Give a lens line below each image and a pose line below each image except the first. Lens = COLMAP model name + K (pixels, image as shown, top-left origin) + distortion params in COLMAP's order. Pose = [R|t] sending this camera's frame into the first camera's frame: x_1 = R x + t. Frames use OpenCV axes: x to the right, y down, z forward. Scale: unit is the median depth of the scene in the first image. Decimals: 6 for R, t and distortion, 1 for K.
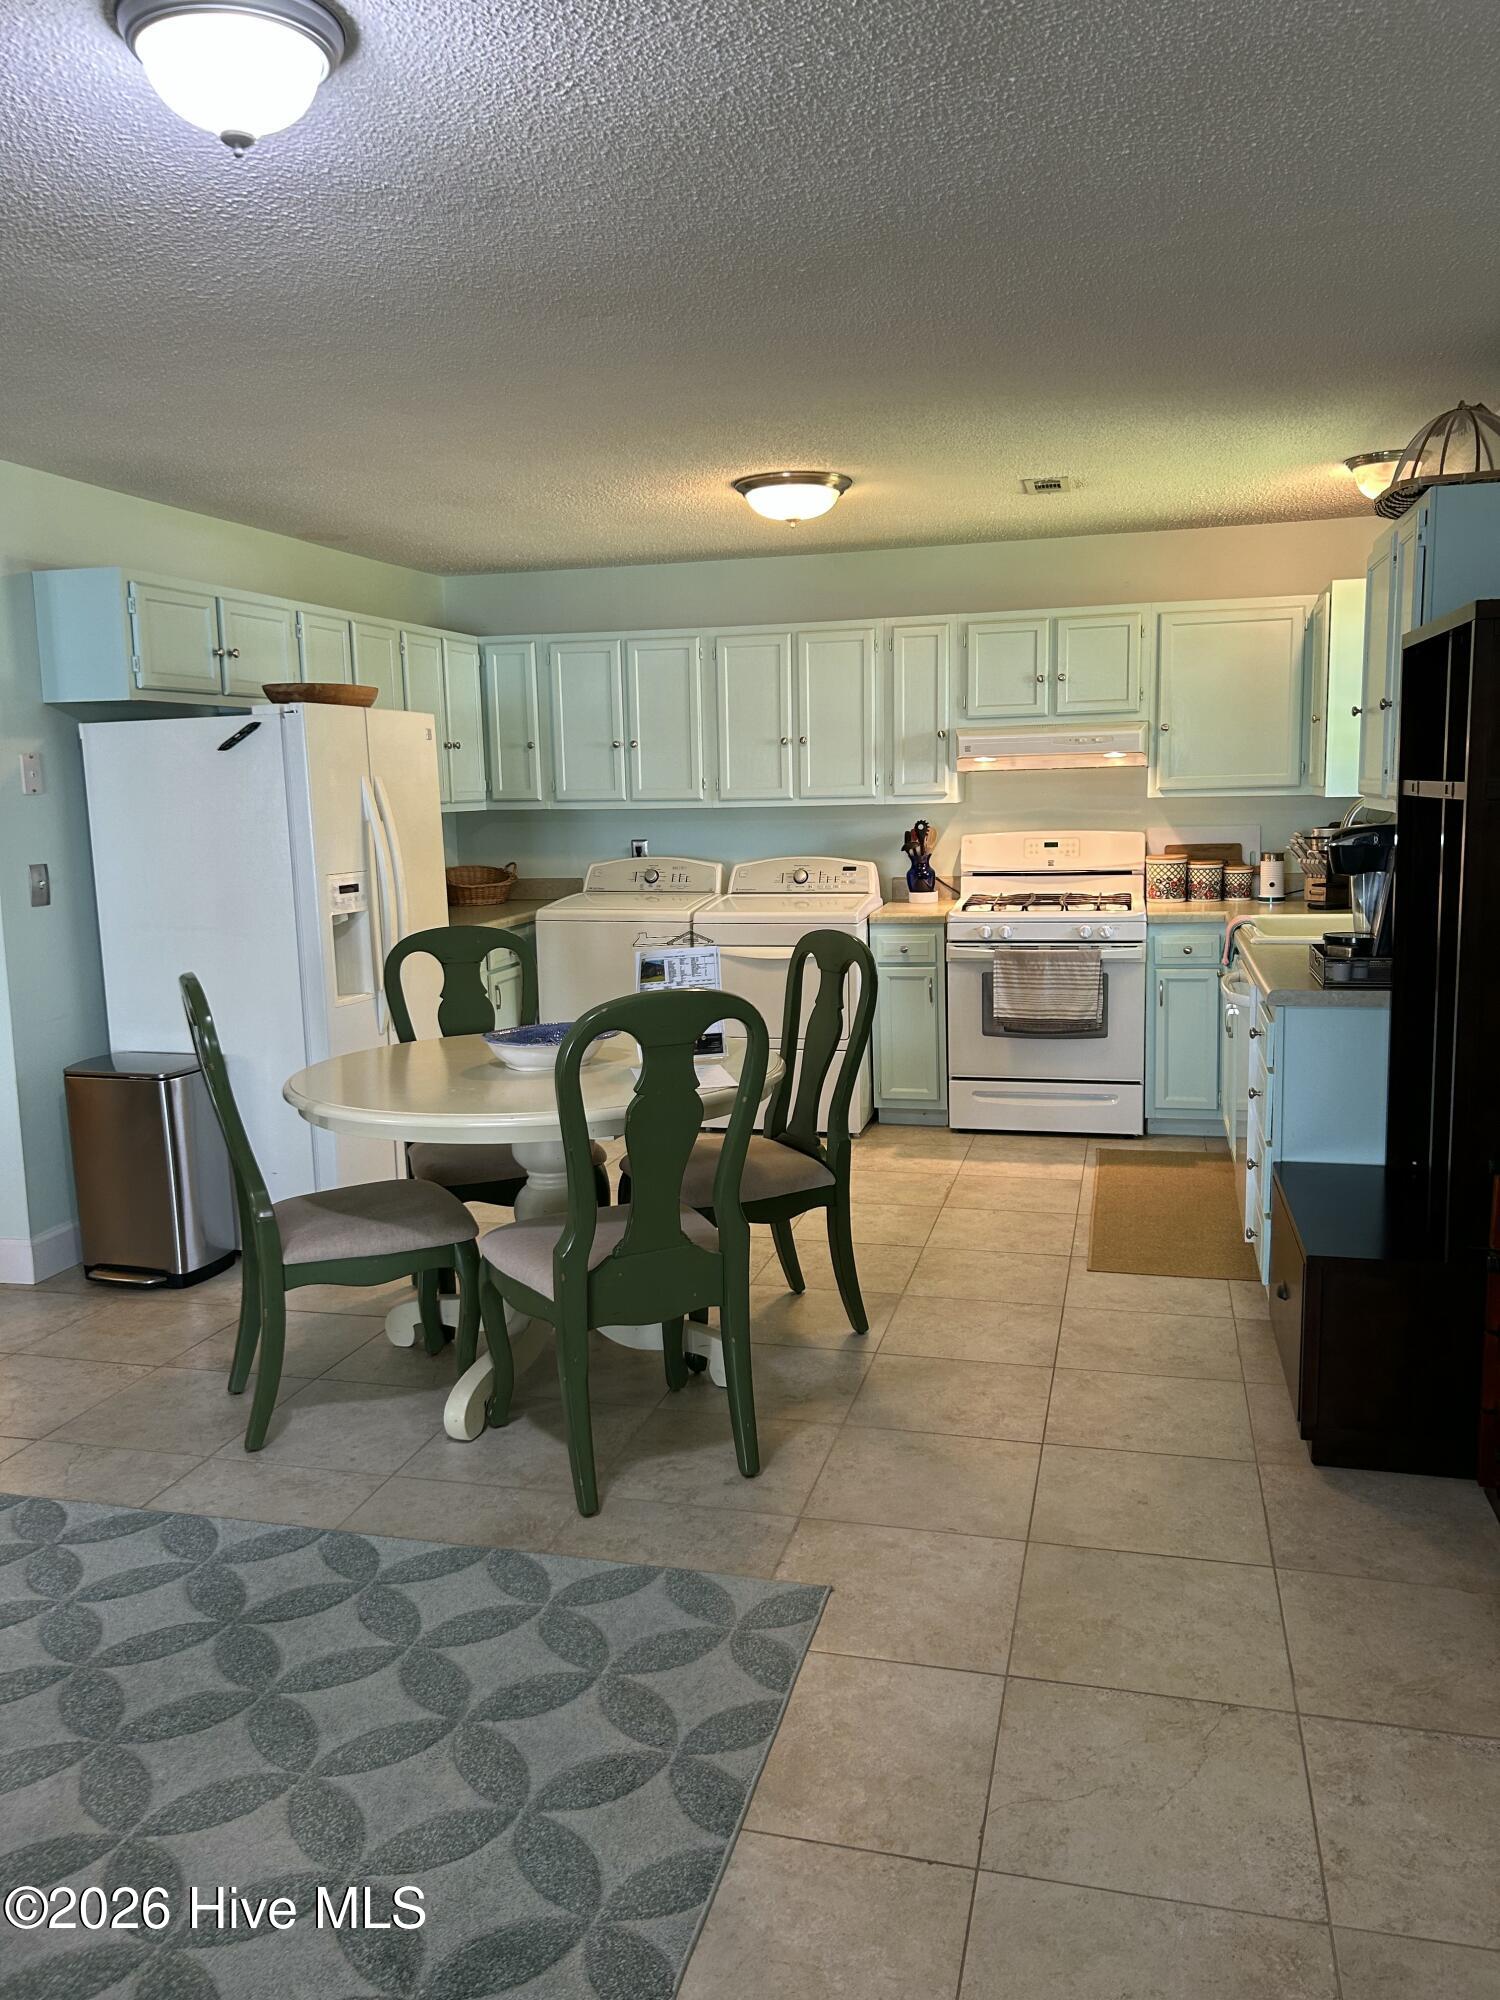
lens RADIAL K [[1499.2, 0, 747.5], [0, 1499.2, 1003.3], [0, 0, 1]] dist [0.008491, 0.002522]
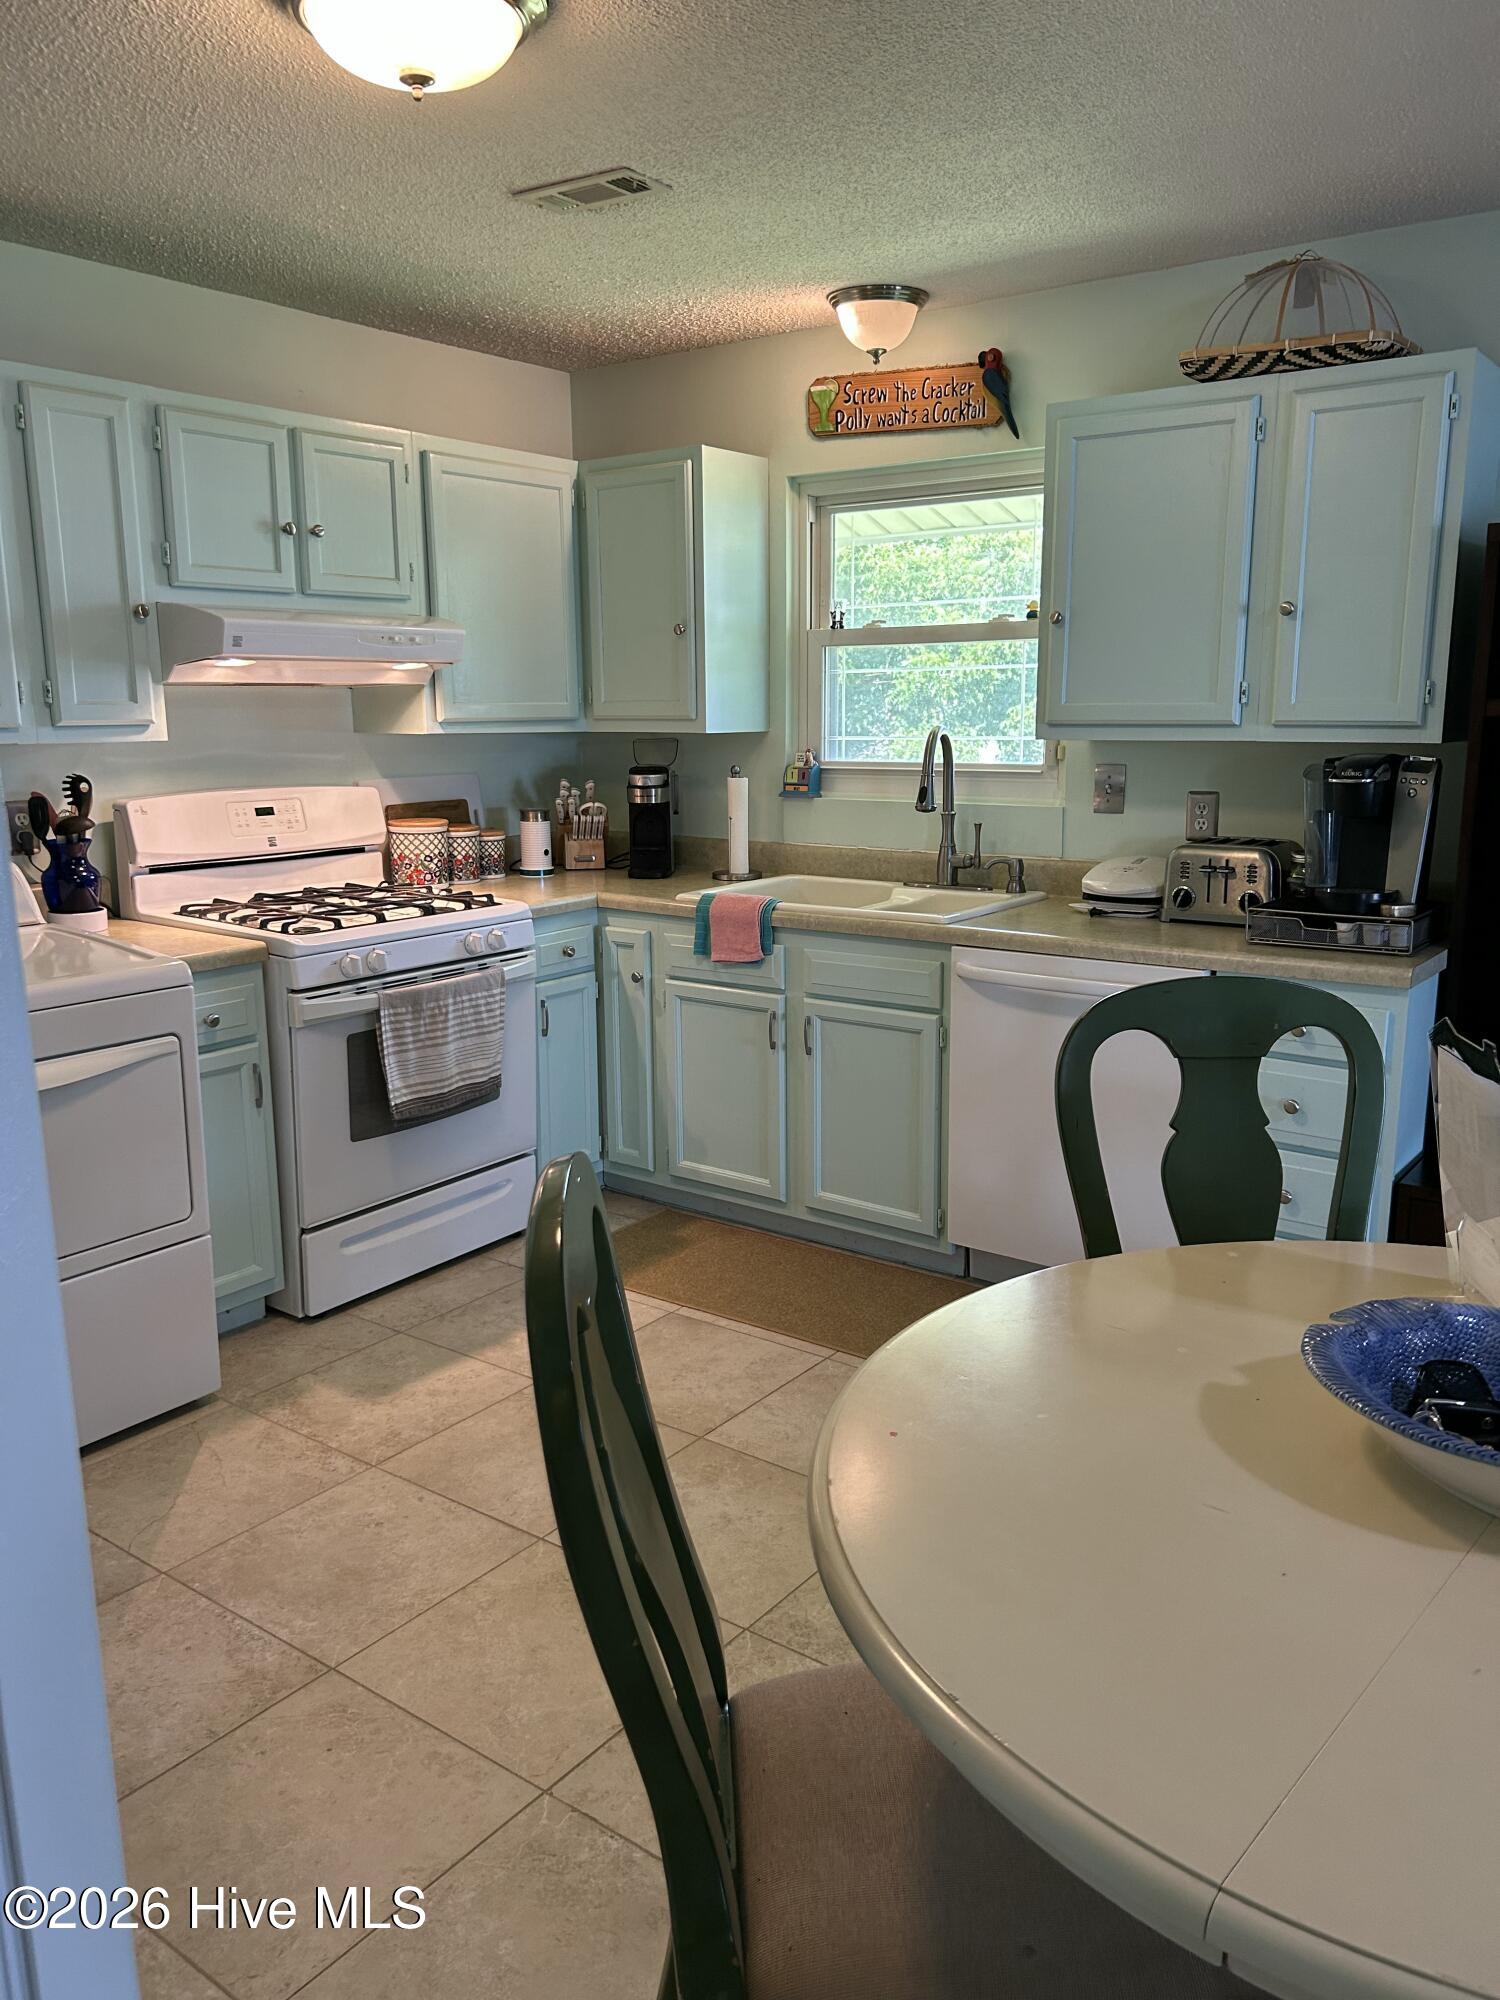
lens RADIAL K [[1499.2, 0, 751.3], [0, 1499.2, 1001.8], [0, 0, 1]] dist [0.008491, 0.002522]
pose [[0.367844, -0.156154, 0.916683, -0.309420], [0.130300, 0.984729, 0.115459, -0.078575], [-0.920713, 0.076972, 0.382573, 0.626099]]
